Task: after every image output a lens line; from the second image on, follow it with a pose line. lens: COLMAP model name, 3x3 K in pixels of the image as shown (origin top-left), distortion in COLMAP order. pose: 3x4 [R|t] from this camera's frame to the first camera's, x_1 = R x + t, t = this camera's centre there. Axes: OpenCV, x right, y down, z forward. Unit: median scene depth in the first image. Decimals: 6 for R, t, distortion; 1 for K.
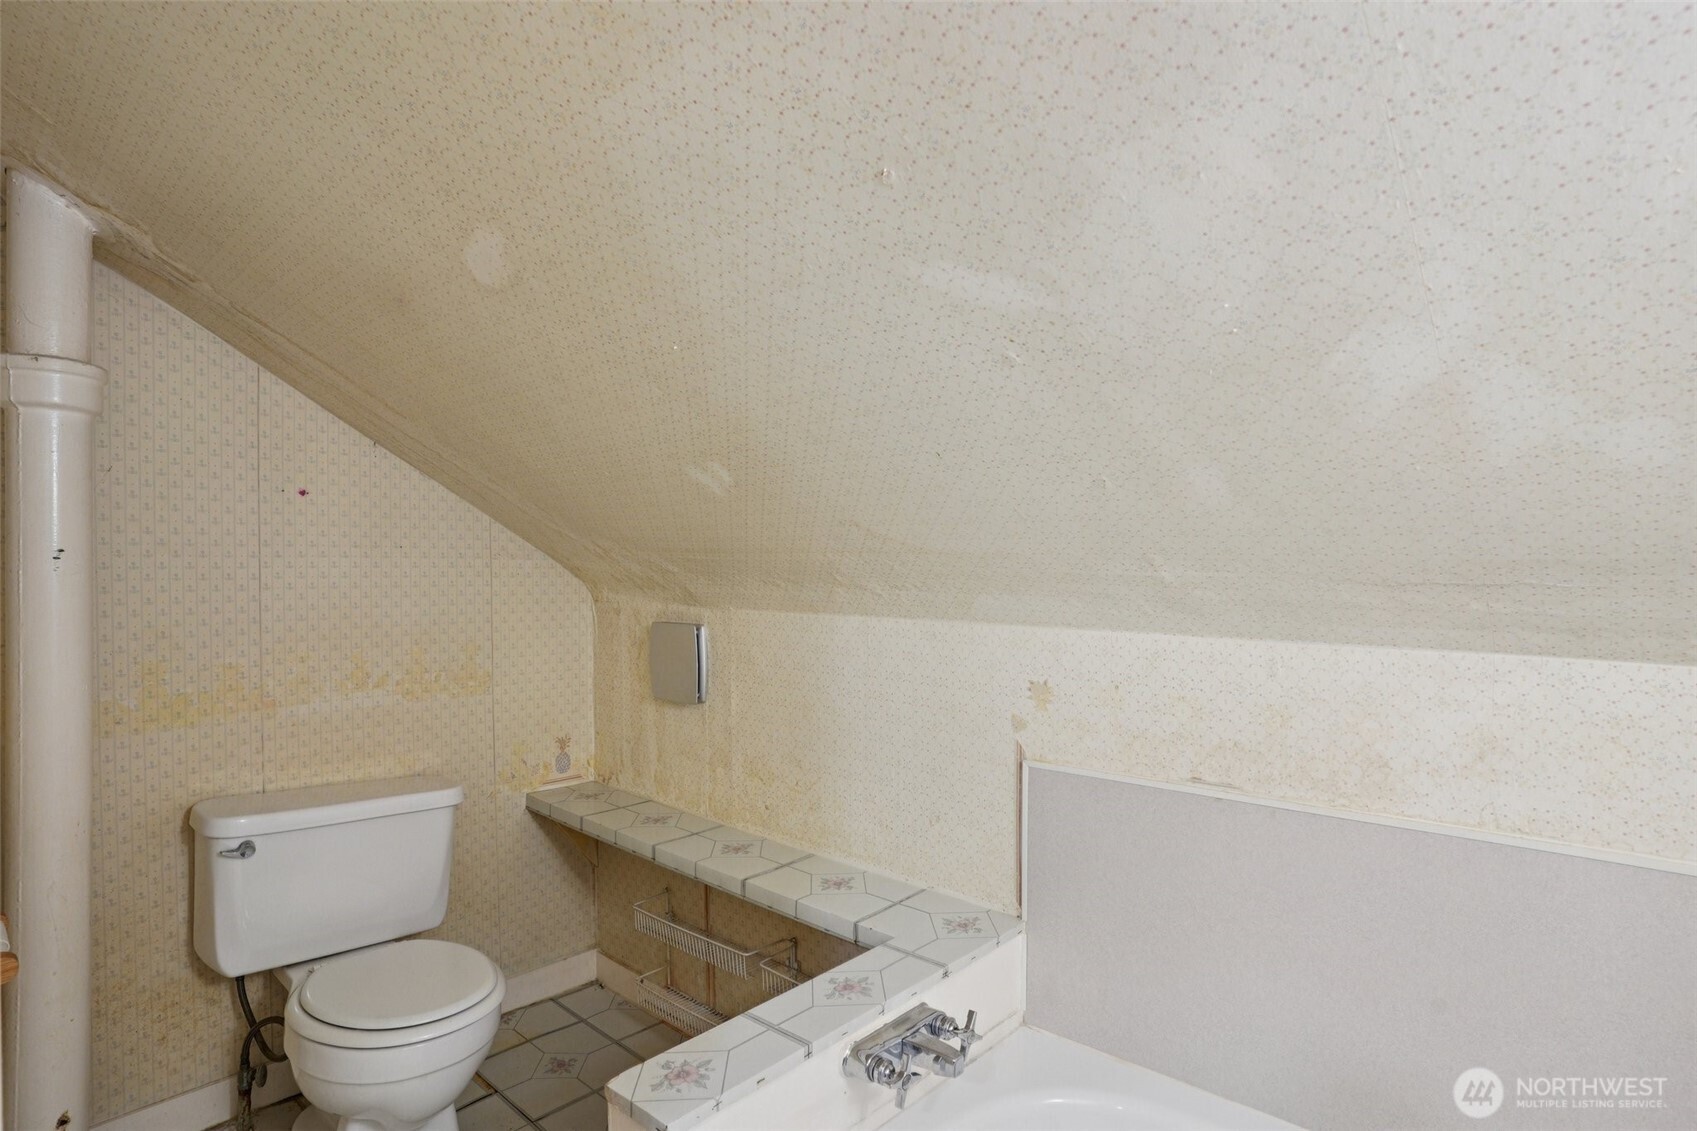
lens RADIAL K [[854.7, 0, 848.5], [0, 854.7, 565.5], [0, 0, 1]] dist [-0.085968, 0.037524]
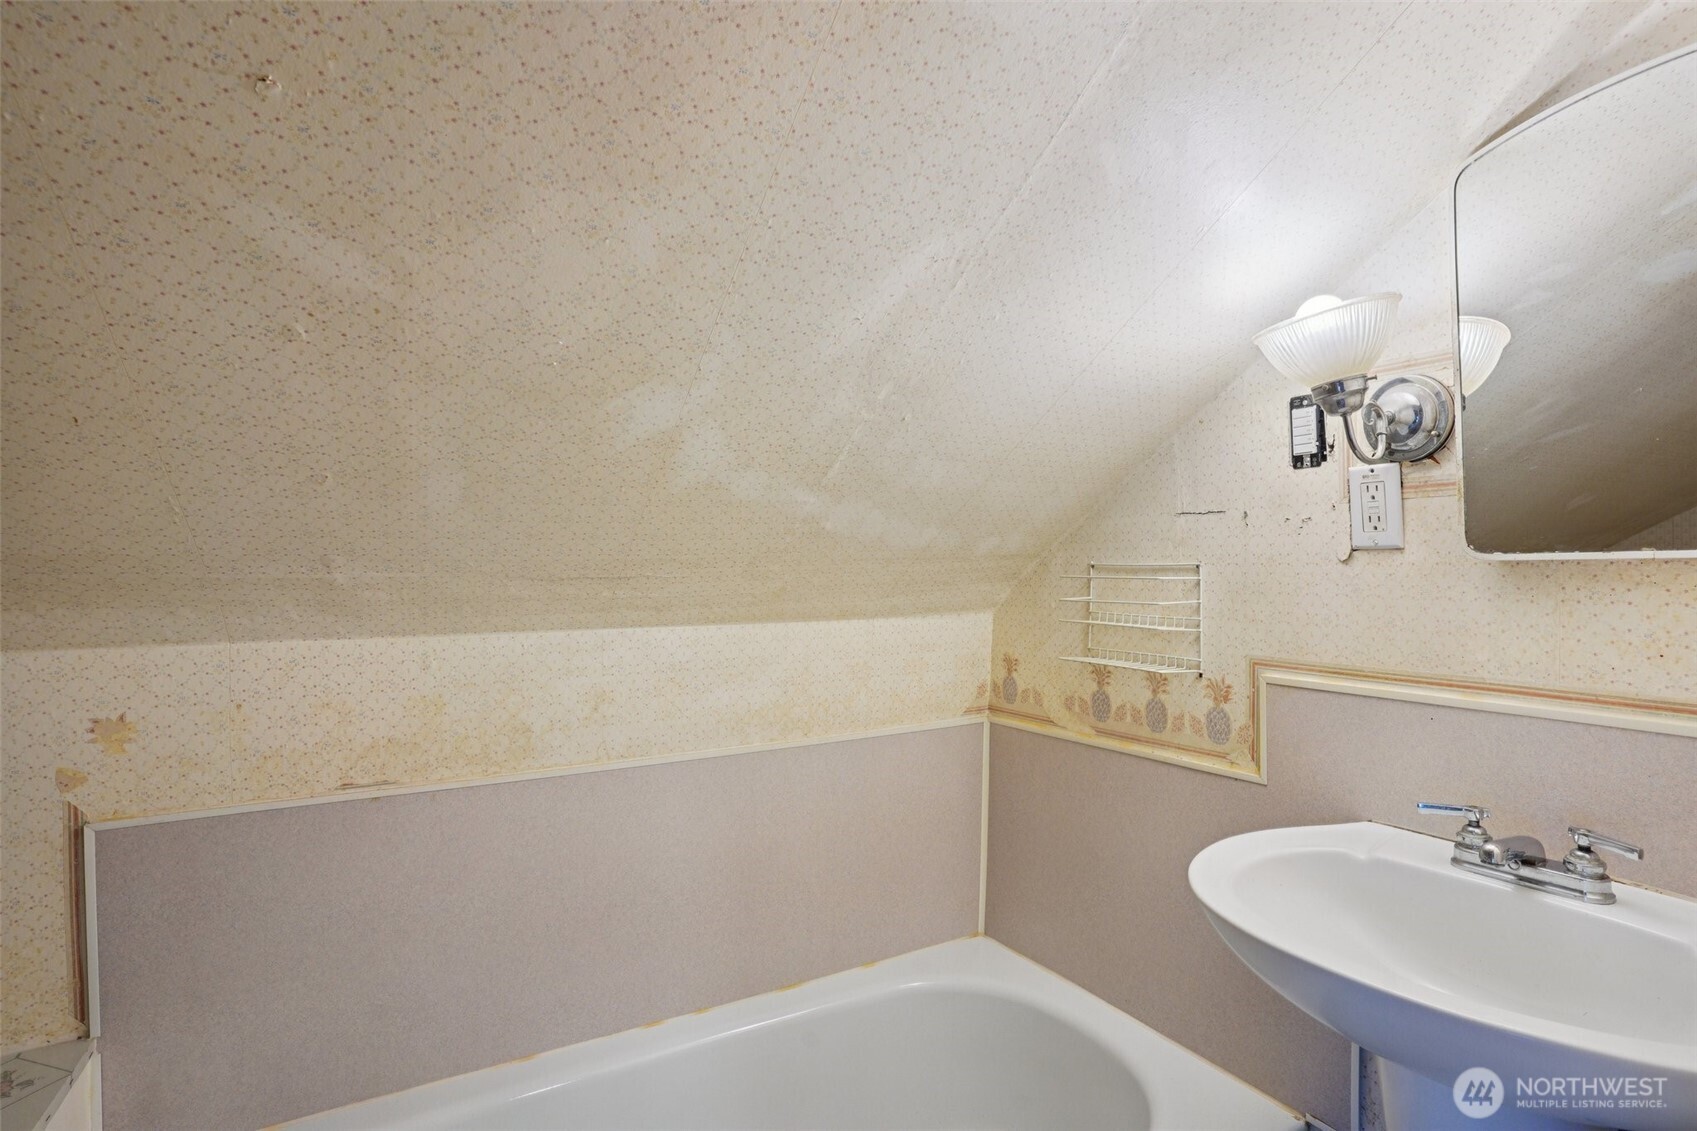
lens RADIAL K [[831.8, 0, 848.5], [0, 831.8, 565.5], [0, 0, 1]] dist [-0.068177, 0.035930]
pose [[0.365439, -0.013006, 0.930744, -0.257253], [0.011843, 0.999886, 0.009323, -0.003117], [-0.930760, 0.007616, 0.365552, 0.112462]]
